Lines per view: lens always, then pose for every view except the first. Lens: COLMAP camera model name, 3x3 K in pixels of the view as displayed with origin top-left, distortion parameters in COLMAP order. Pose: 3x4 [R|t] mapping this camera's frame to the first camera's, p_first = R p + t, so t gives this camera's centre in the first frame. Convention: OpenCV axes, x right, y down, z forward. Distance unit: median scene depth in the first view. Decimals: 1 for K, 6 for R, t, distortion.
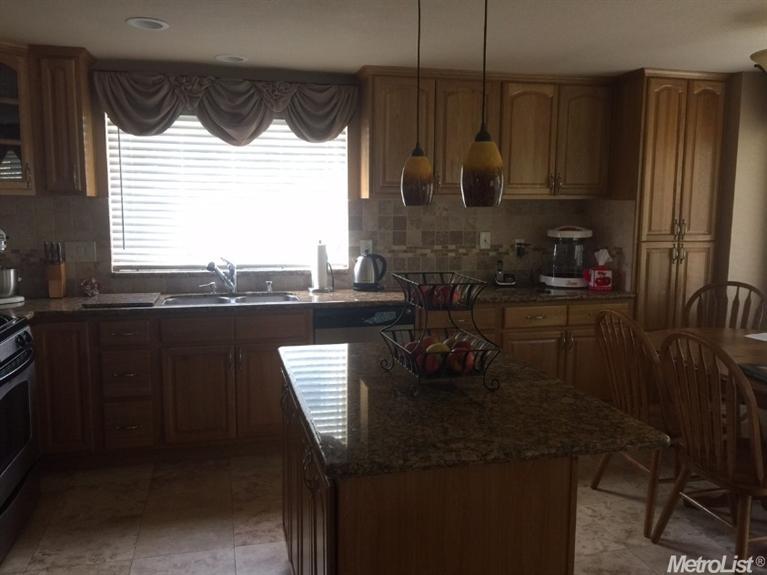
lens RADIAL K [[659.8, 0, 381.3], [0, 659.8, 290.2], [0, 0, 1]] dist [0.059686, -0.068179]
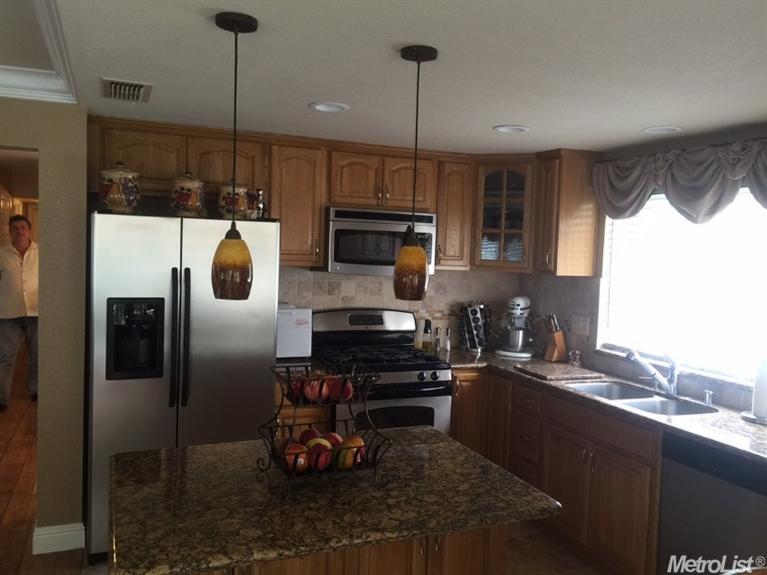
lens RADIAL K [[659.8, 0, 381.9], [0, 659.8, 282.2], [0, 0, 1]] dist [0.059686, -0.068179]
pose [[0.142464, 0.054236, -0.988313, 0.628639], [-0.163877, 0.986010, 0.030487, -0.114824], [0.976139, 0.157619, 0.149359, 0.543707]]
